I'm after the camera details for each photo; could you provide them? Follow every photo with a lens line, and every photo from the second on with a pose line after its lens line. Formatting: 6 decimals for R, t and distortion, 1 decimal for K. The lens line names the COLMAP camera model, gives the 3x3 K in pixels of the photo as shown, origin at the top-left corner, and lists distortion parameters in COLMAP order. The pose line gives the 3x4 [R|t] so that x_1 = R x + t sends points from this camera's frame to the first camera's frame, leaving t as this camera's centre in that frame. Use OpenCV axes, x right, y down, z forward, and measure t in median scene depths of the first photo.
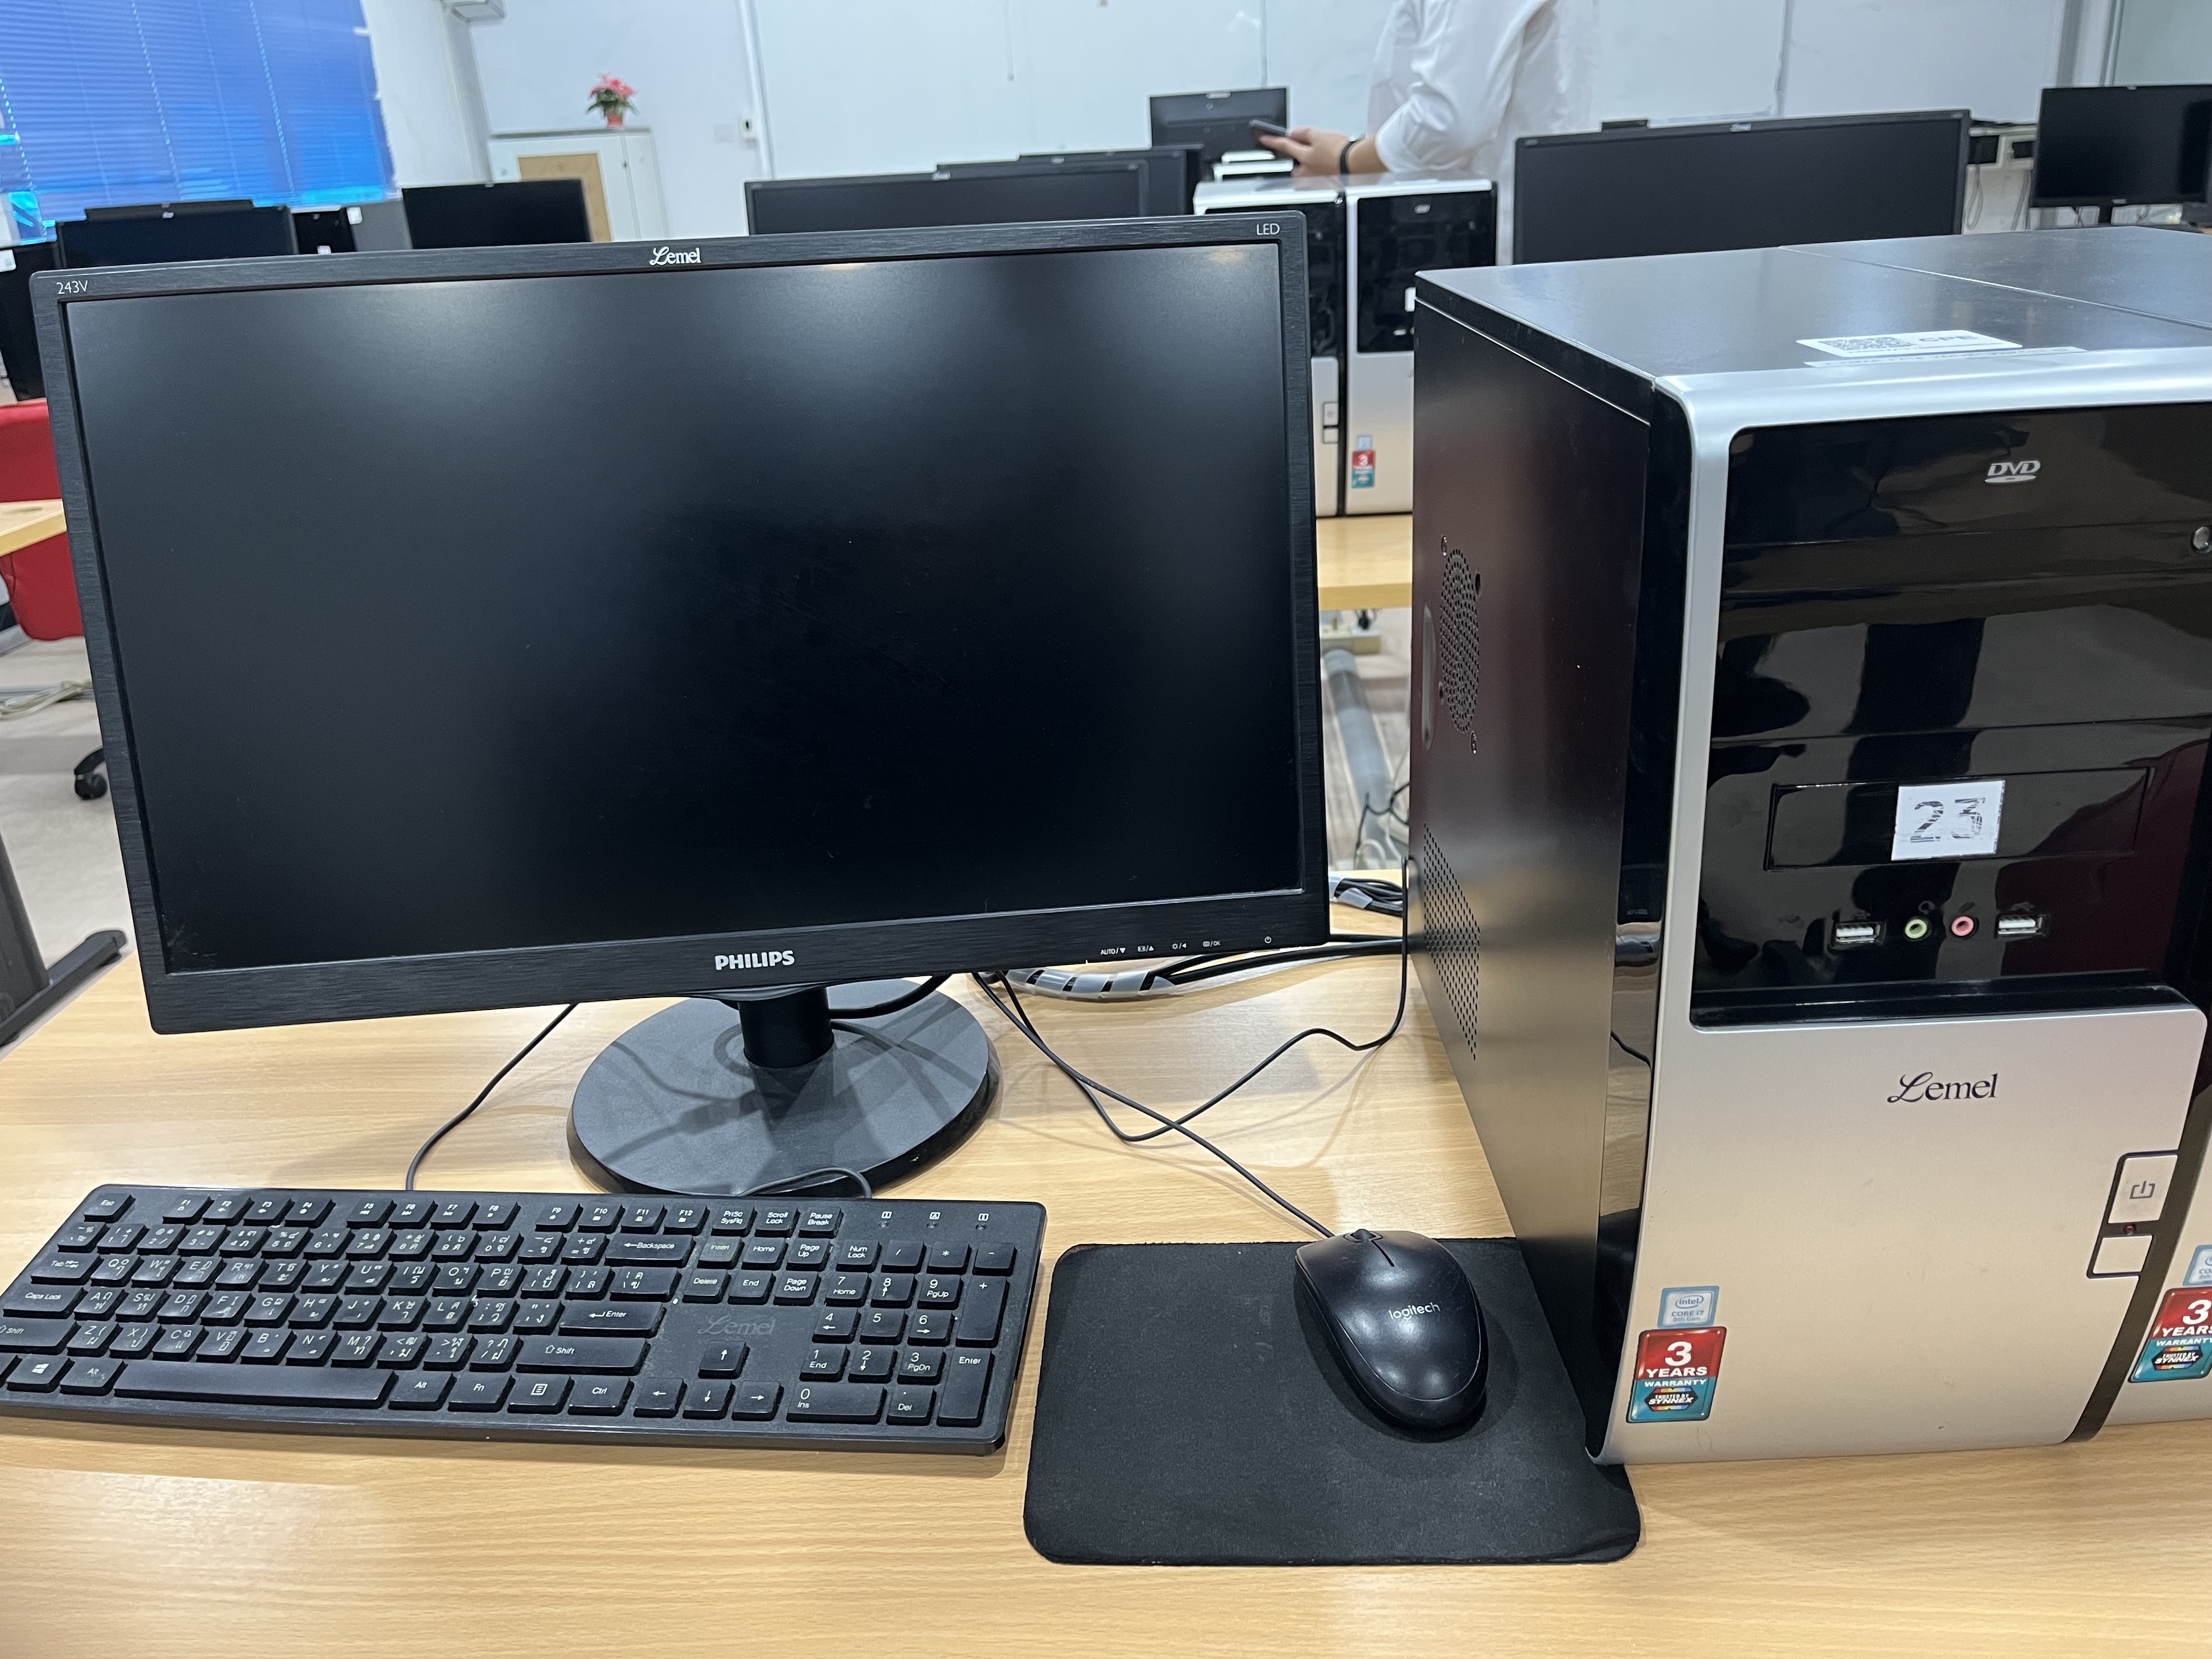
lens RADIAL K [[1740.8, 0, 1159.9], [0, 1740.8, 834.0], [0, 0, 1]] dist [0.050556, -0.070300]
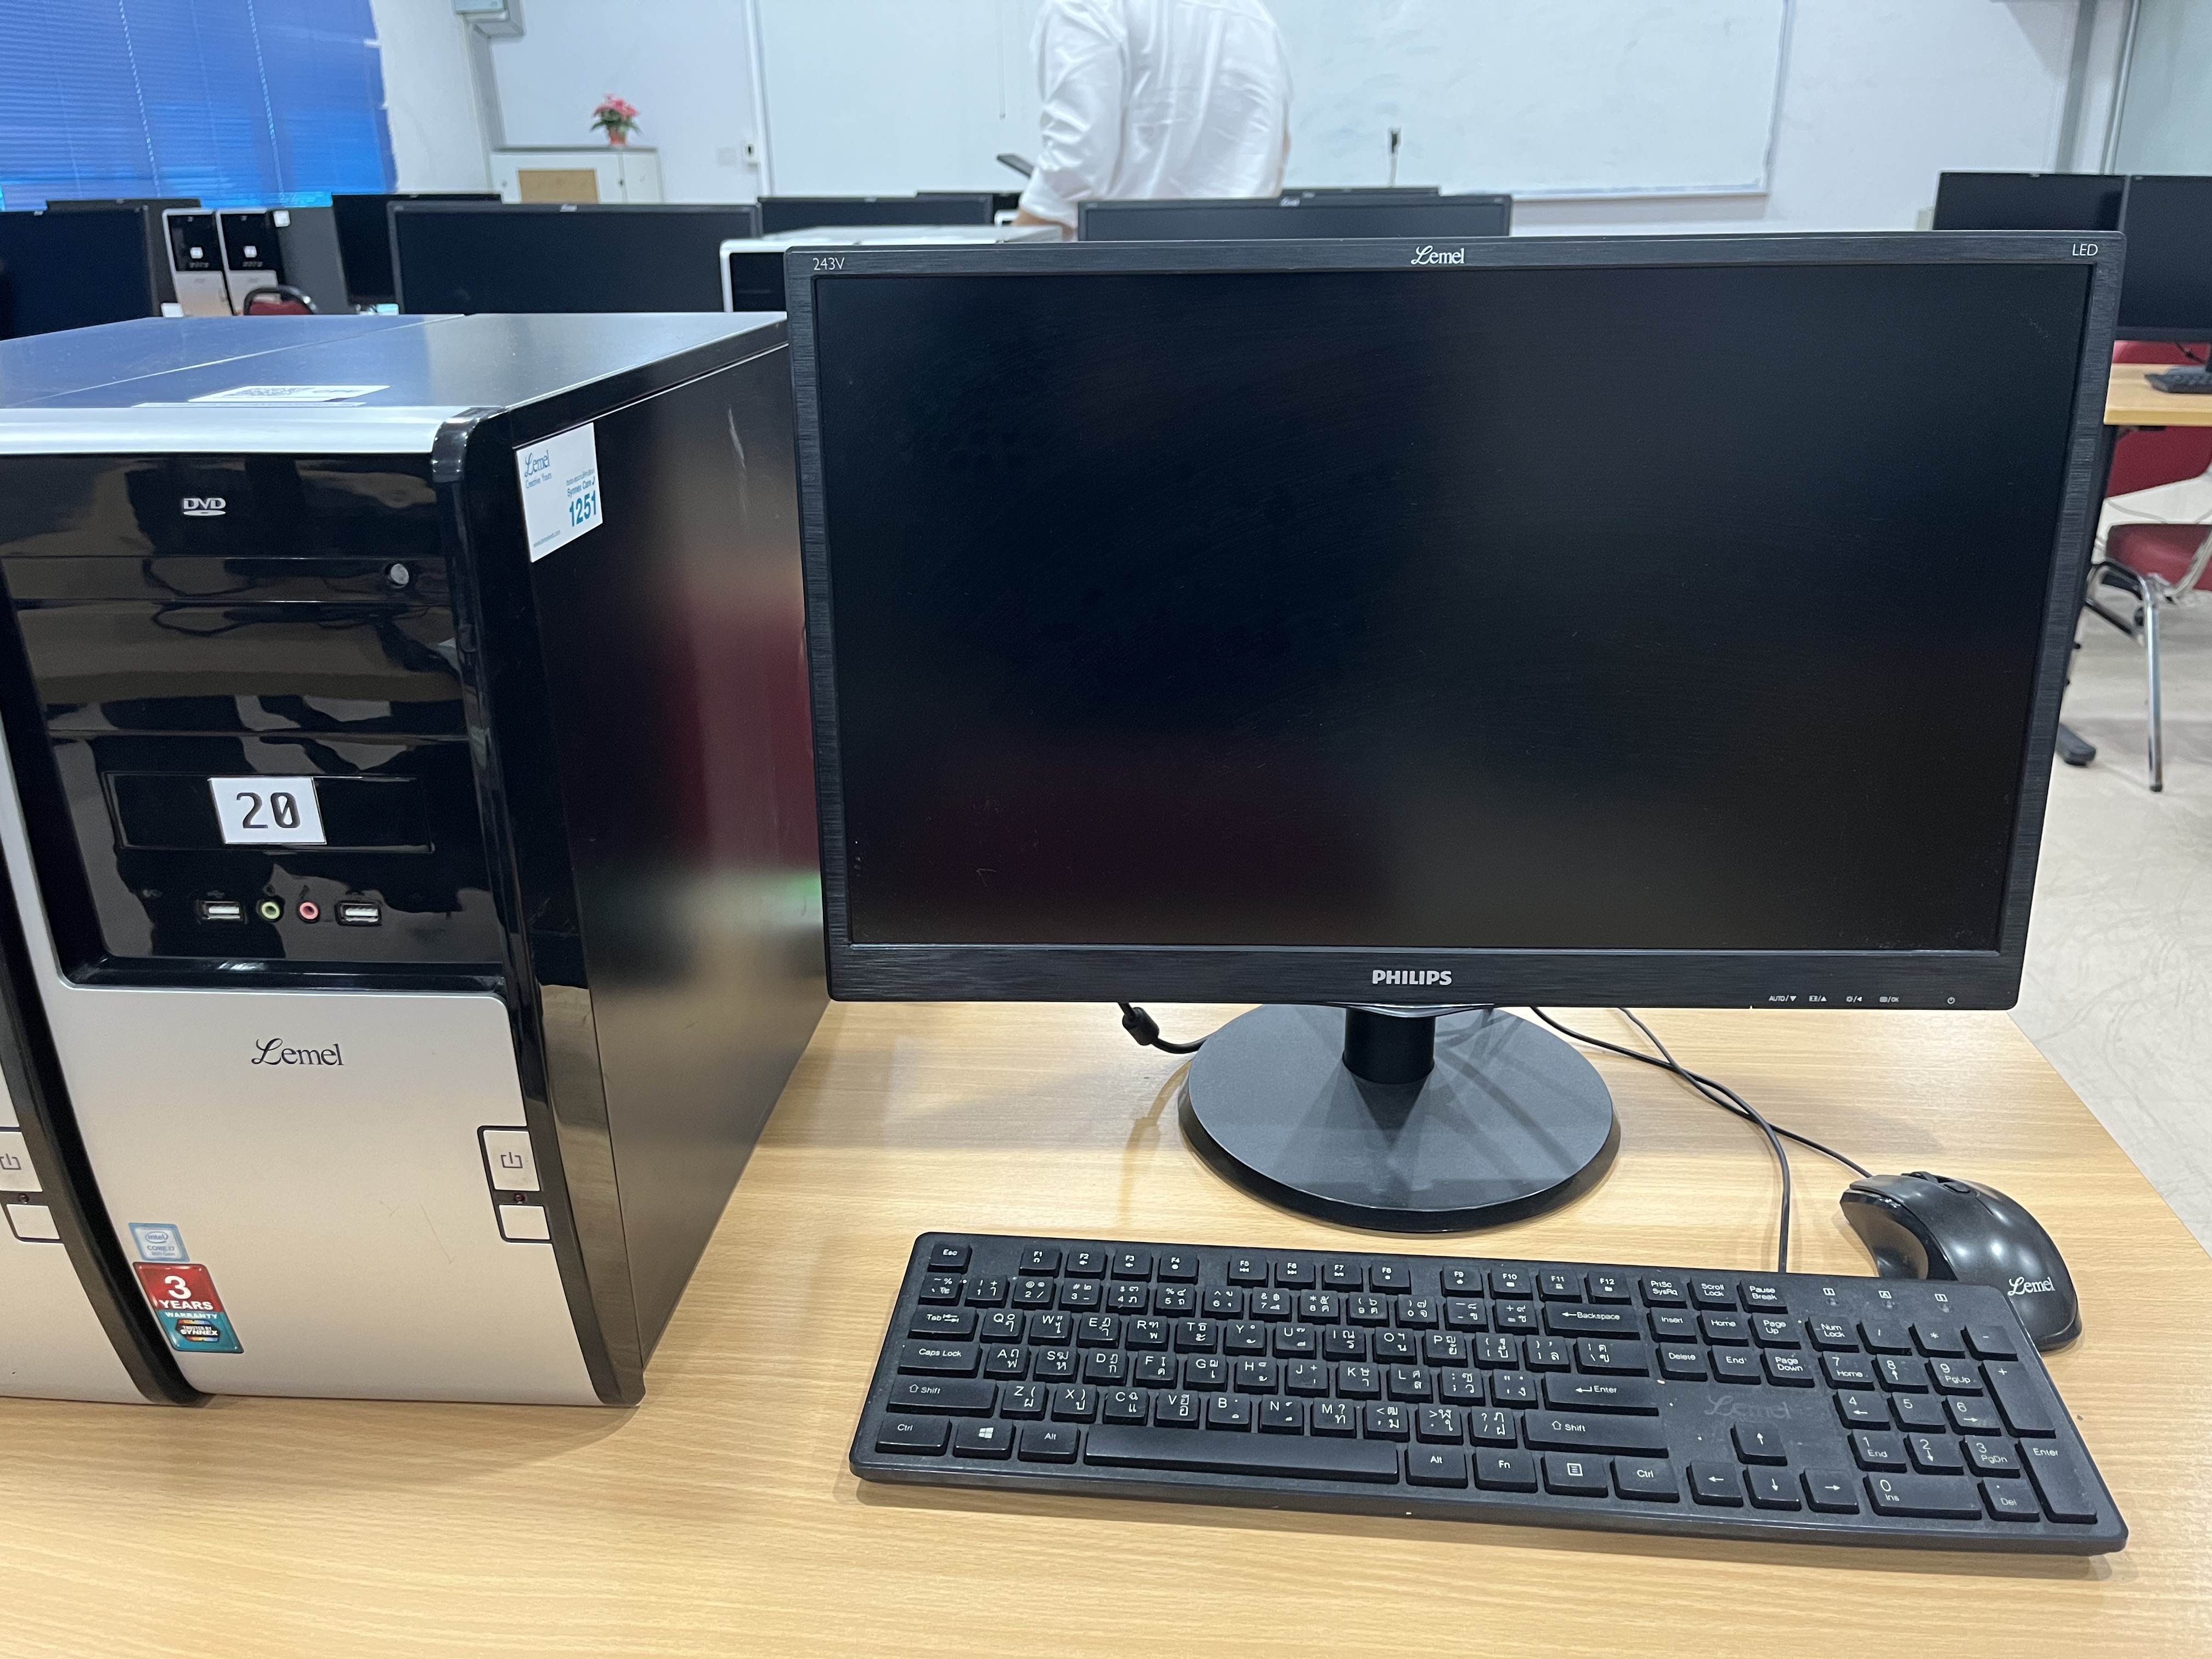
lens RADIAL K [[1760.6, 0, 1204.9], [0, 1760.6, 831.9], [0, 0, 1]] dist [0.052549, -0.075702]
pose [[0.997054, 0.063441, -0.043117, 0.109032], [-0.064490, 0.997644, -0.023410, -0.000788], [0.041530, 0.026121, 0.998796, -0.011803]]
